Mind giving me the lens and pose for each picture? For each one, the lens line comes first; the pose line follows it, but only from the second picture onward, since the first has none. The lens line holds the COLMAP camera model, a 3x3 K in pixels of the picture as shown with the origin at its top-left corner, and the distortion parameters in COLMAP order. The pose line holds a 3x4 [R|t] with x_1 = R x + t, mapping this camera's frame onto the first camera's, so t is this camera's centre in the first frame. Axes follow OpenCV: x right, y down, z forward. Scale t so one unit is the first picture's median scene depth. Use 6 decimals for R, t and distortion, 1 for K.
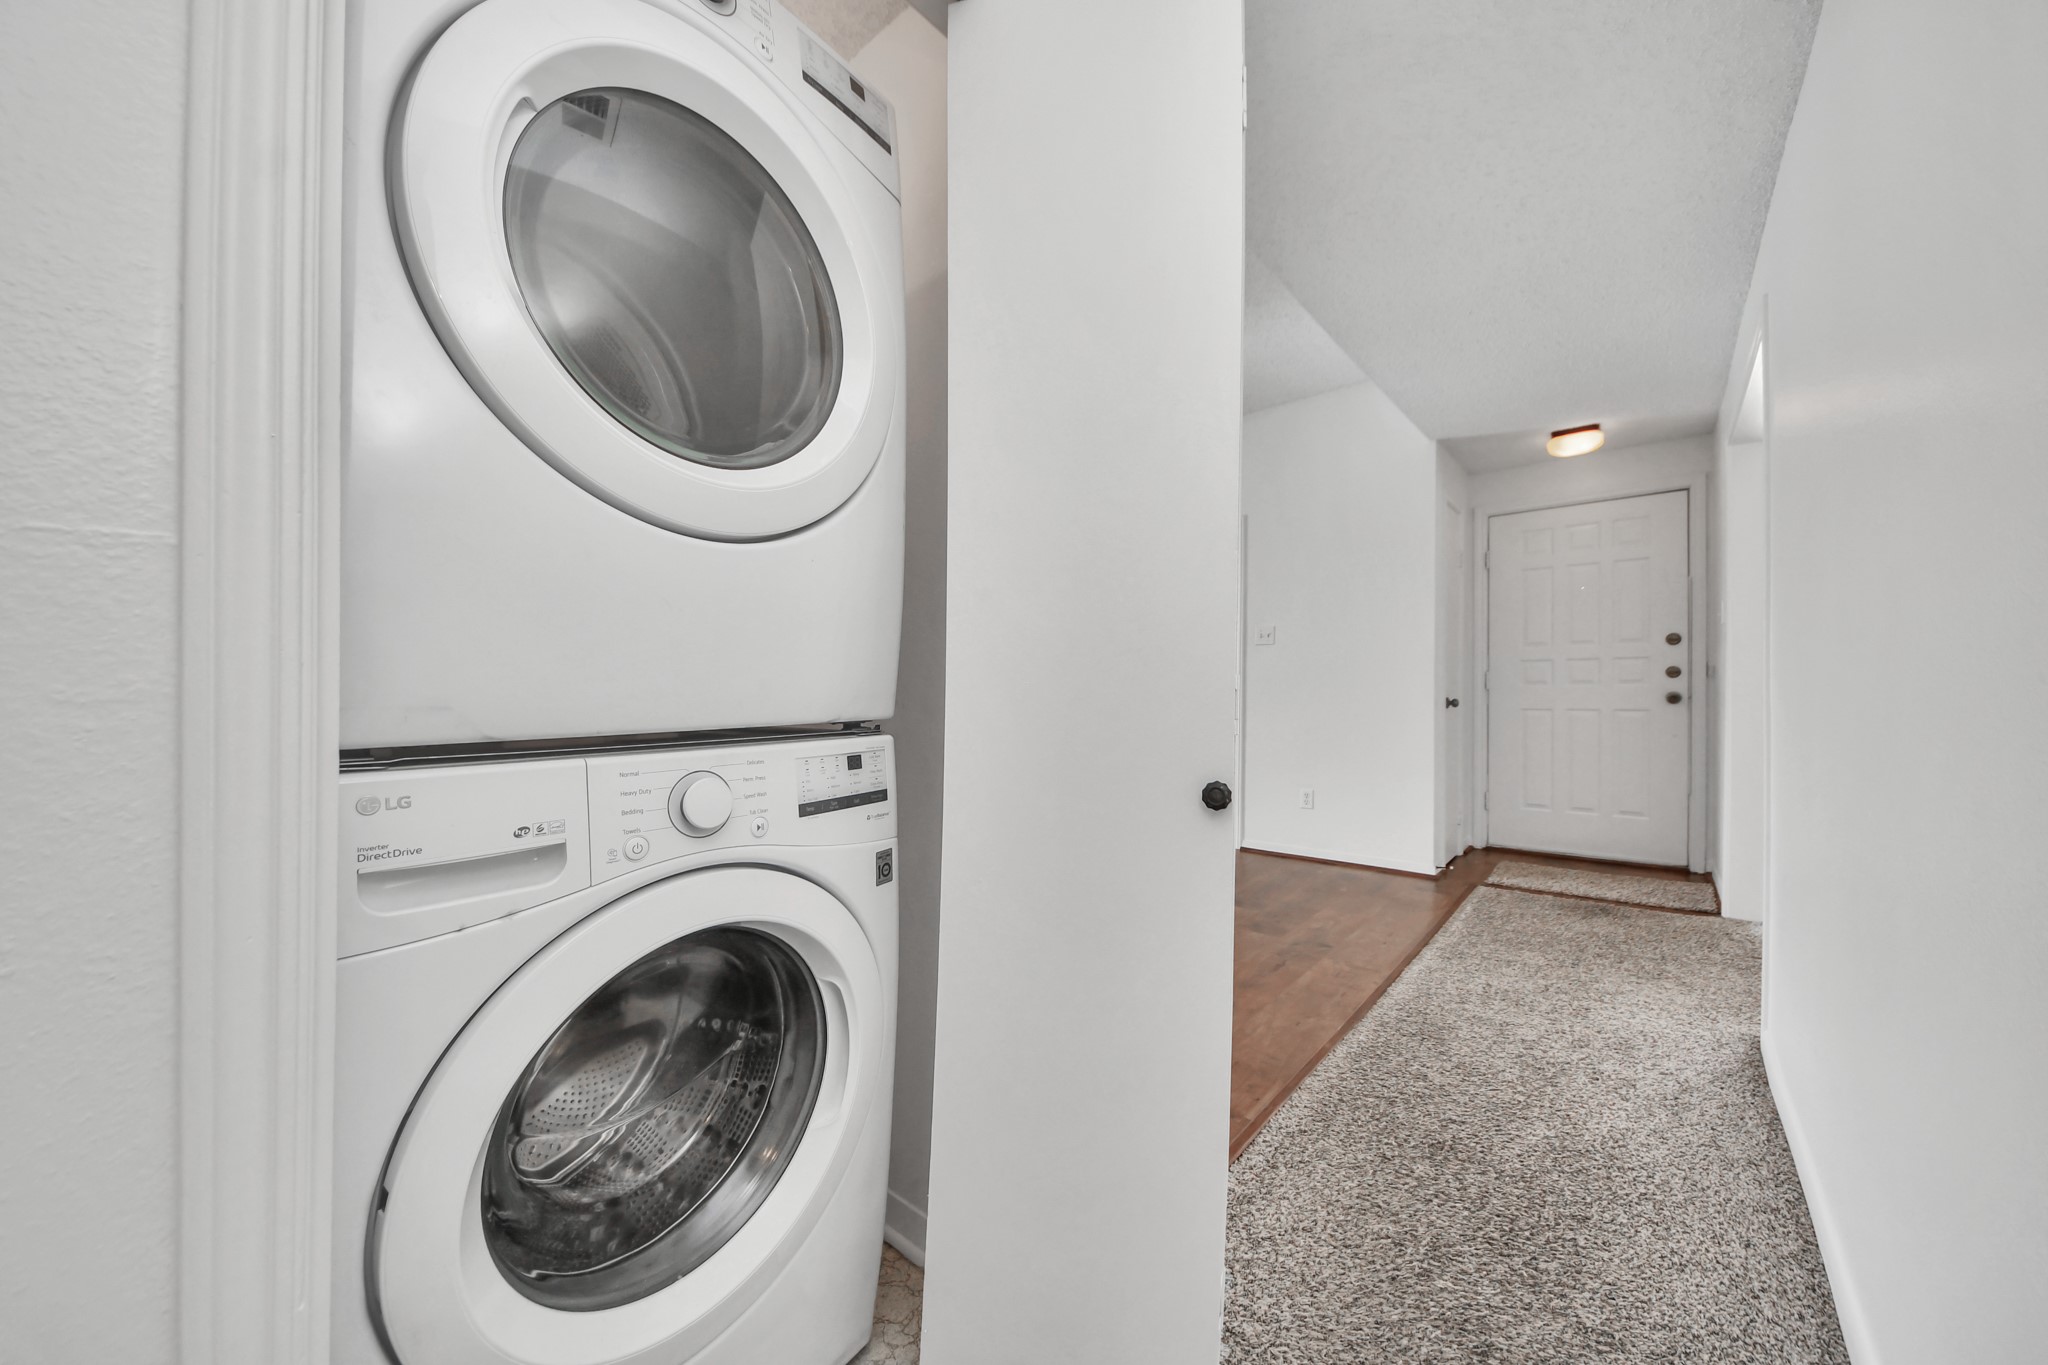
lens RADIAL K [[729.8, 0, 972.4], [0, 729.8, 687.5], [0, 0, 1]] dist [0.000408, -0.008963]
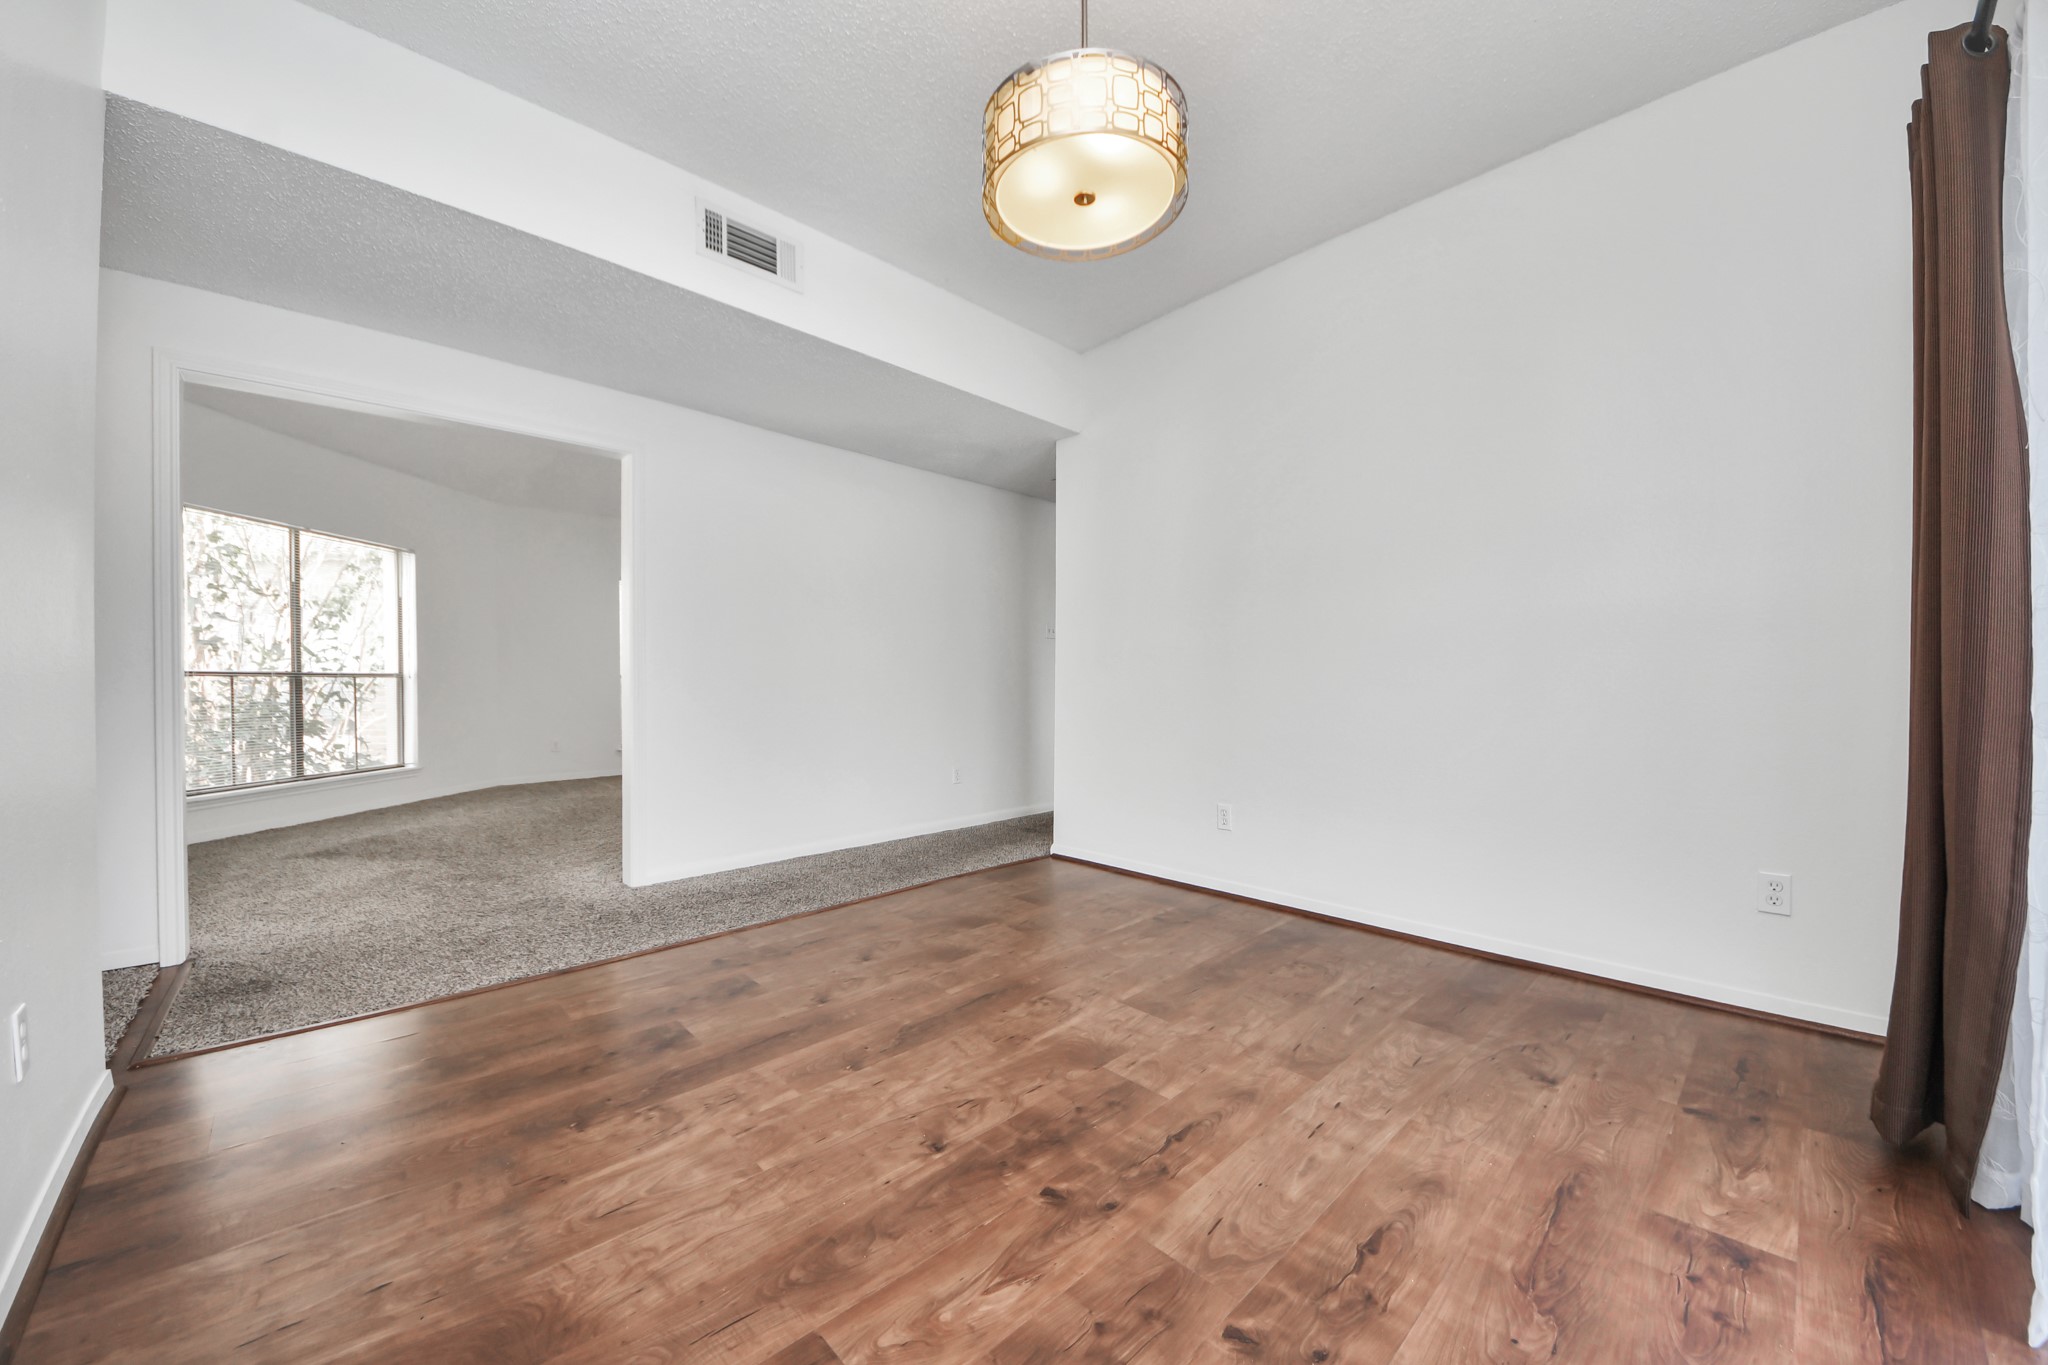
lens RADIAL K [[759.1, 0, 1010.8], [0, 759.1, 661.4], [0, 0, 1]] dist [0.015734, -0.013738]
pose [[-0.998638, 0.021078, 0.047731, 0.071391], [0.019903, 0.999490, -0.024963, 0.019473], [-0.048233, -0.023979, -0.998548, 1.674214]]
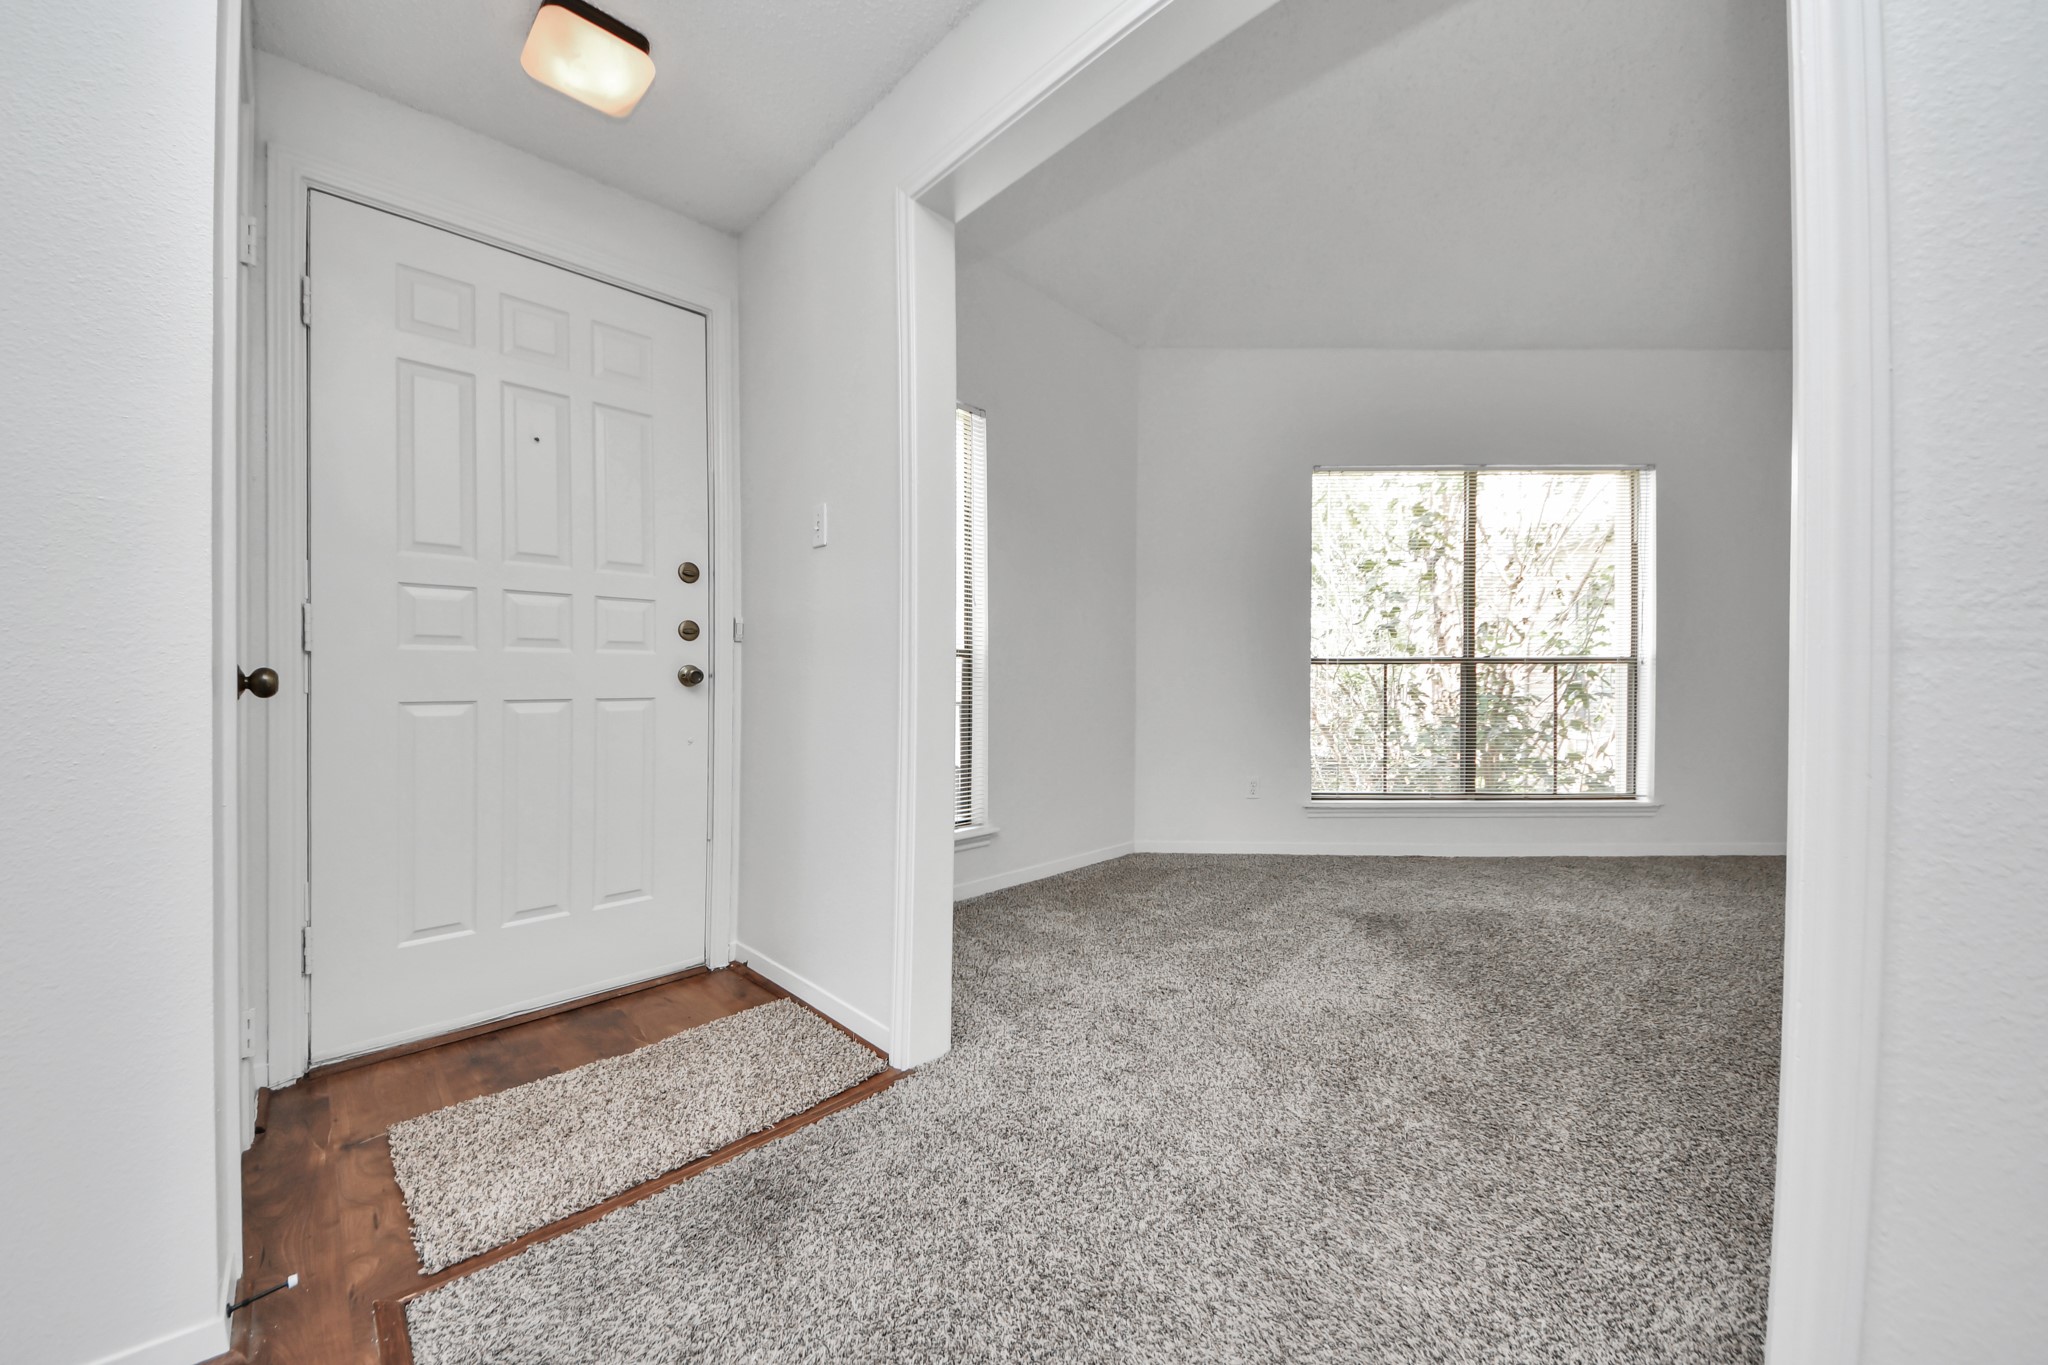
lens RADIAL K [[721.8, 0, 1027.9], [0, 721.8, 684.5], [0, 0, 1]] dist [0.013916, -0.019394]
pose [[0.021827, 0.006321, 0.999742, 0.465003], [-0.003162, 0.999975, -0.006254, 0.027118], [-0.999757, -0.003025, 0.021846, 0.834900]]
